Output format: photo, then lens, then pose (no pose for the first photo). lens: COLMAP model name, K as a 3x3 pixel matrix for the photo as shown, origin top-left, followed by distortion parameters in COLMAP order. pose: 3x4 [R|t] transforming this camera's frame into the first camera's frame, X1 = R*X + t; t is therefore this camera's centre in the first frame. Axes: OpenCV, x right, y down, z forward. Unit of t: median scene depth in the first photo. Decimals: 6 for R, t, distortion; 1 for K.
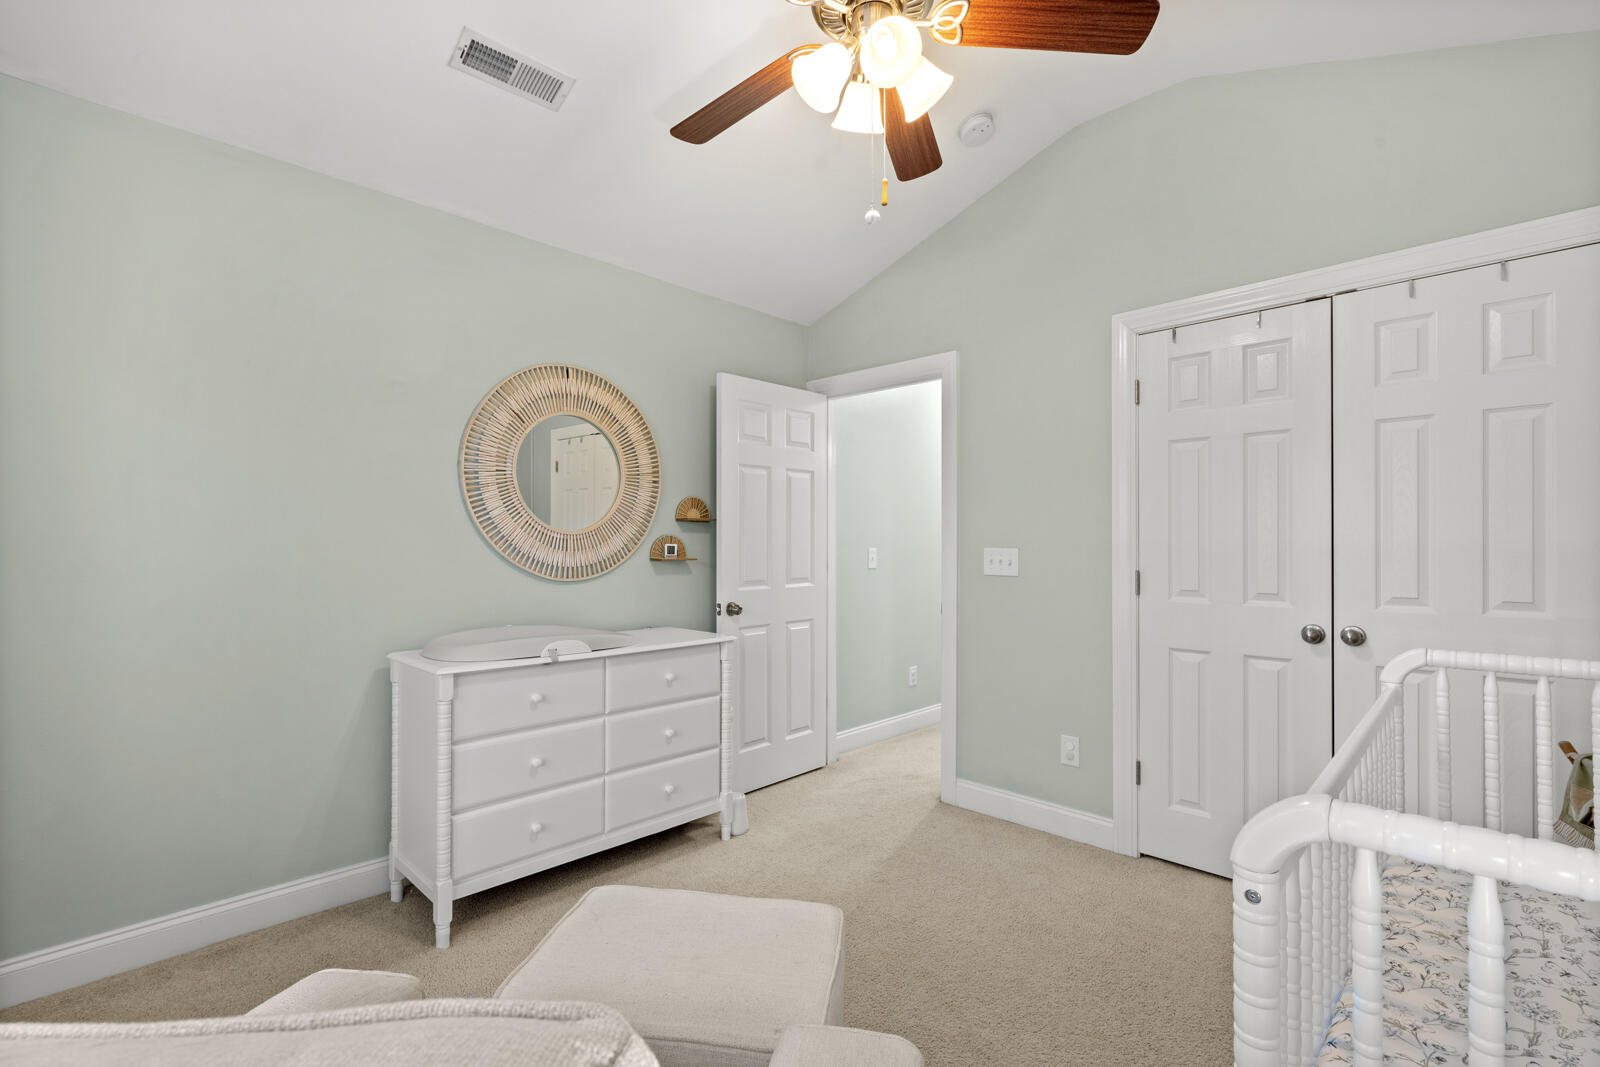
lens RADIAL K [[740.0, 0, 800.0], [0, 740.0, 533.5], [0, 0, 1]] dist [-0.024572, 0.000142]
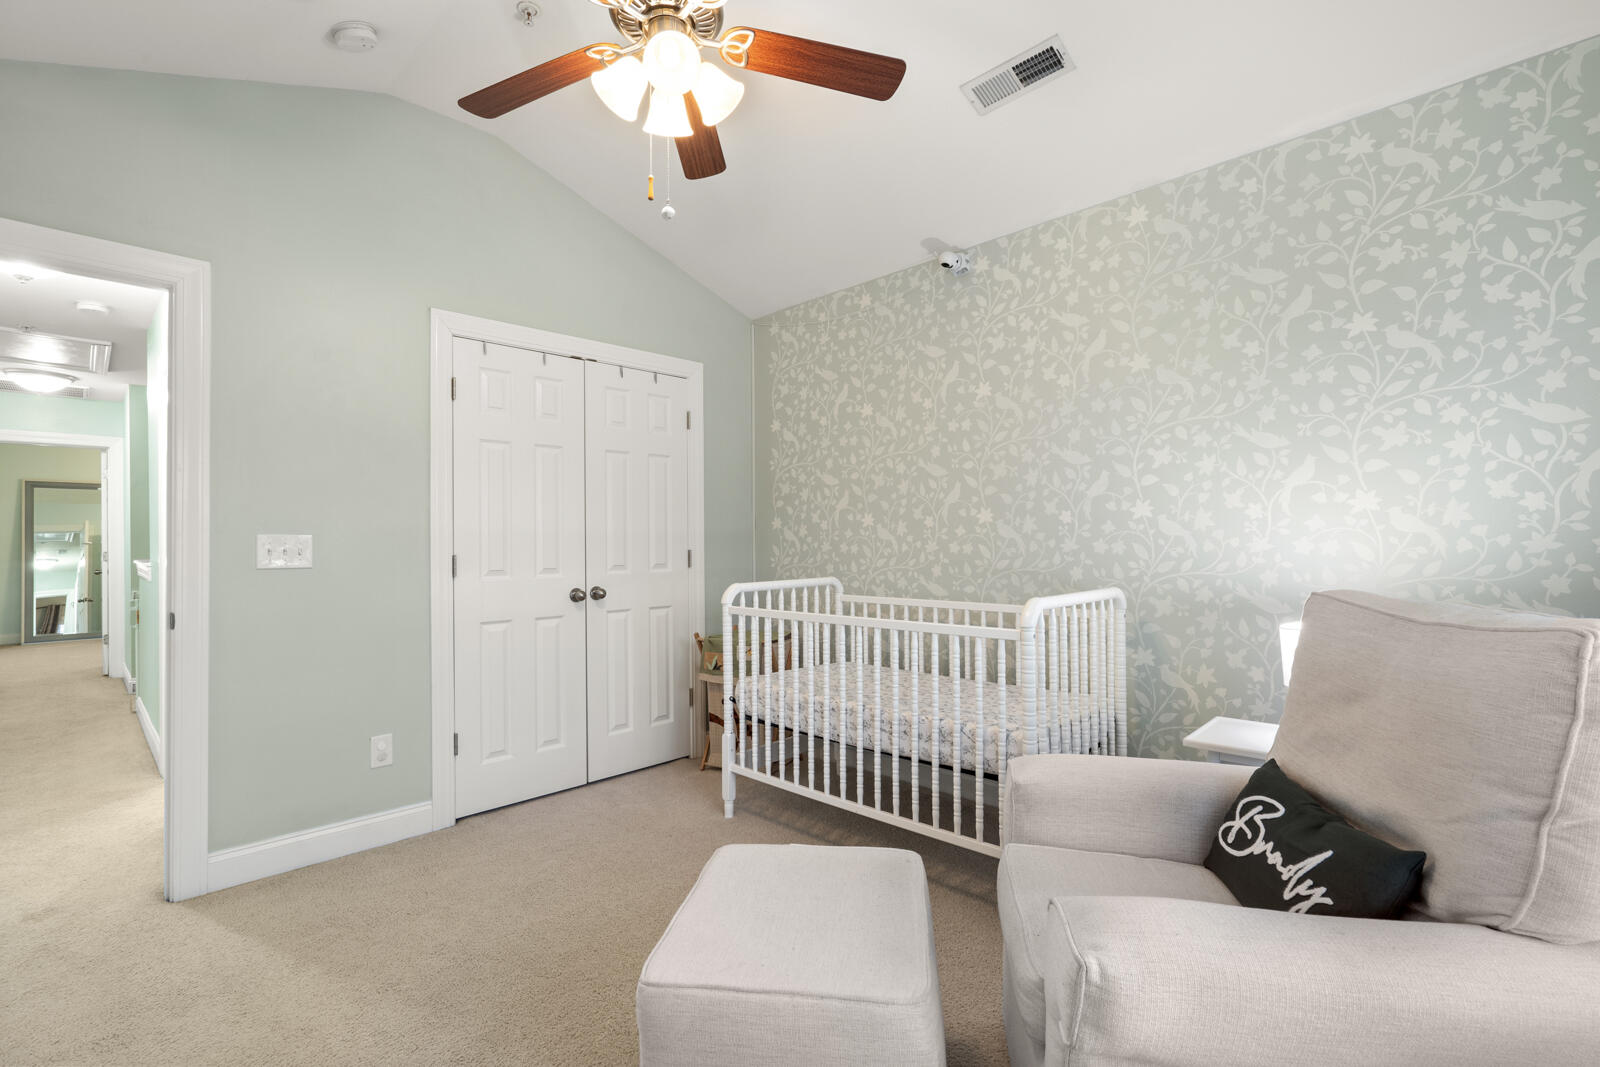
lens RADIAL K [[714.0, 0, 800.0], [0, 714.0, 533.5], [0, 0, 1]] dist [-0.024408, -0.000064]
pose [[-0.036493, 0.012924, 0.999250, -0.577179], [-0.002752, 0.999911, -0.013033, 0.030299], [-0.999330, -0.003226, -0.036454, 0.523646]]
